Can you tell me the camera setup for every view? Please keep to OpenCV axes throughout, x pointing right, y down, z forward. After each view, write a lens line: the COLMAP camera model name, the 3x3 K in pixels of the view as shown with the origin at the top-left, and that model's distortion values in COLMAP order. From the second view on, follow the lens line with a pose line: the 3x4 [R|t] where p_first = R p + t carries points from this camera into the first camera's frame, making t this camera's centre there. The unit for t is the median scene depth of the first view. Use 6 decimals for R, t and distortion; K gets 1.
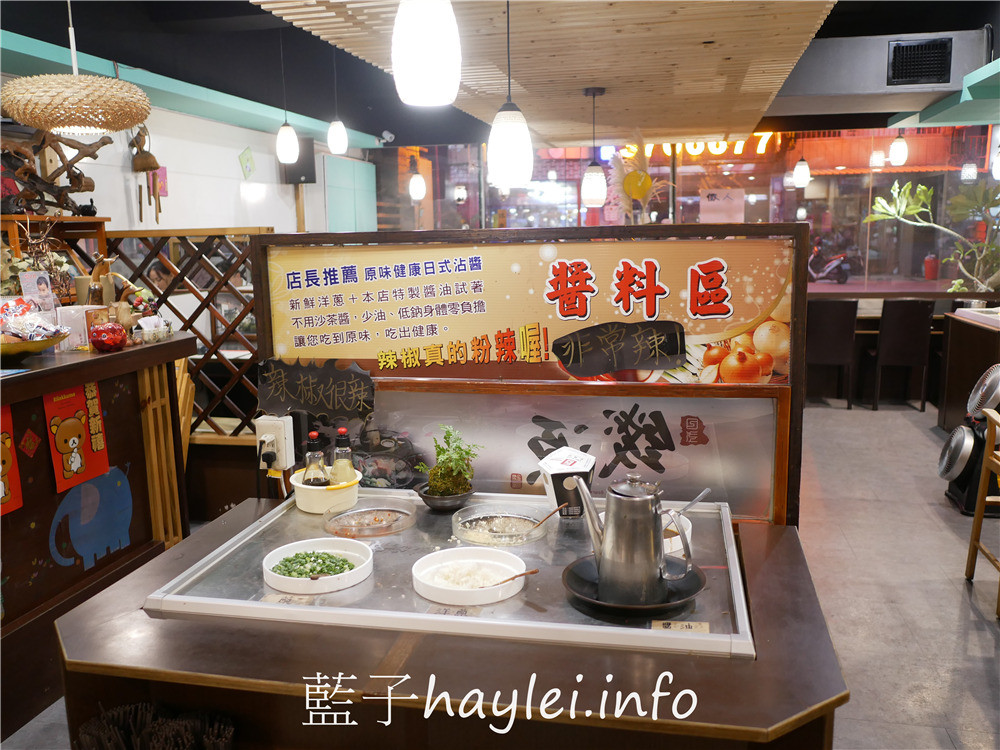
lens RADIAL K [[858.6, 0, 499.5], [0, 858.6, 377.0], [0, 0, 1]] dist [-0.043195, 0.040658]
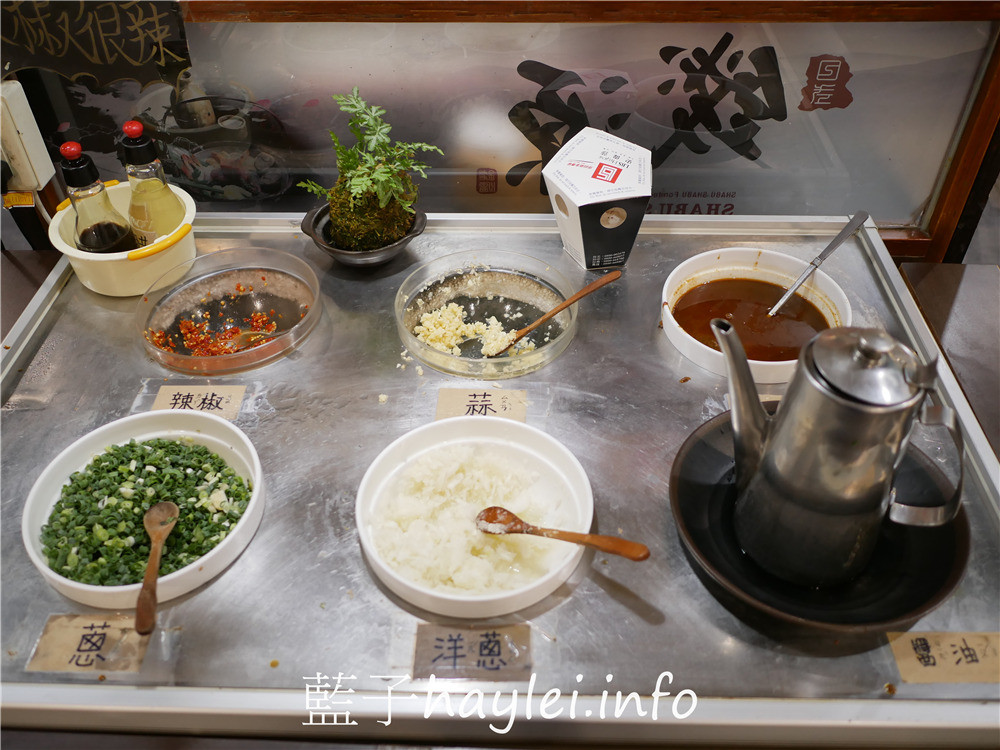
lens RADIAL K [[858.6, 0, 501.6], [0, 858.6, 372.5], [0, 0, 1]] dist [-0.043195, 0.040658]
pose [[0.984572, -0.113277, 0.133365, -0.060024], [0.022627, 0.838195, 0.544902, -0.076569], [-0.173510, -0.533477, 0.827826, 0.499461]]
